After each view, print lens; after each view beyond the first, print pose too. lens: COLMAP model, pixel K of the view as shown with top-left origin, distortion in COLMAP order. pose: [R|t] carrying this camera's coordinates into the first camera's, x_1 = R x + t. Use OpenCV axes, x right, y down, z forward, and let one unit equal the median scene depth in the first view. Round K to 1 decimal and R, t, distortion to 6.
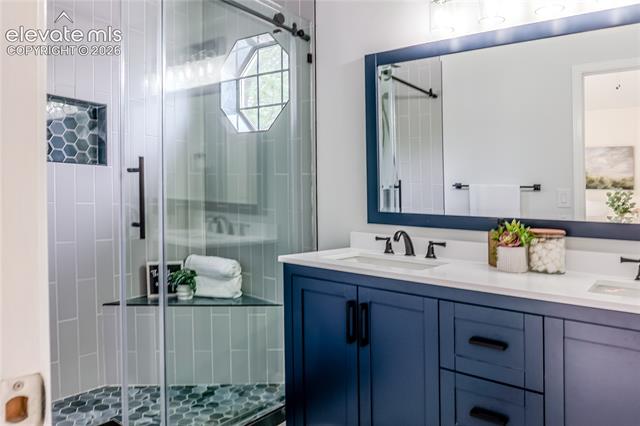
lens RADIAL K [[457.7, 0, 320.2], [0, 457.7, 243.1], [0, 0, 1]] dist [-0.008749, -0.004501]
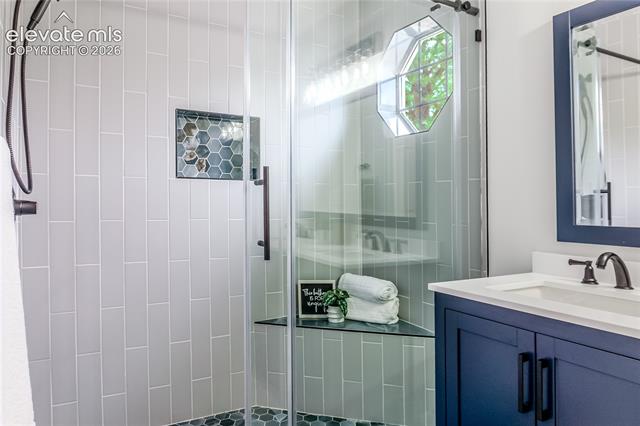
lens RADIAL K [[457.7, 0, 320.2], [0, 457.7, 243.1], [0, 0, 1]] dist [-0.008749, -0.004501]
pose [[0.922235, 0.006480, -0.386576, 0.029085], [-0.016604, 0.999601, -0.022856, -0.013925], [0.386273, 0.027498, 0.921974, 0.139364]]
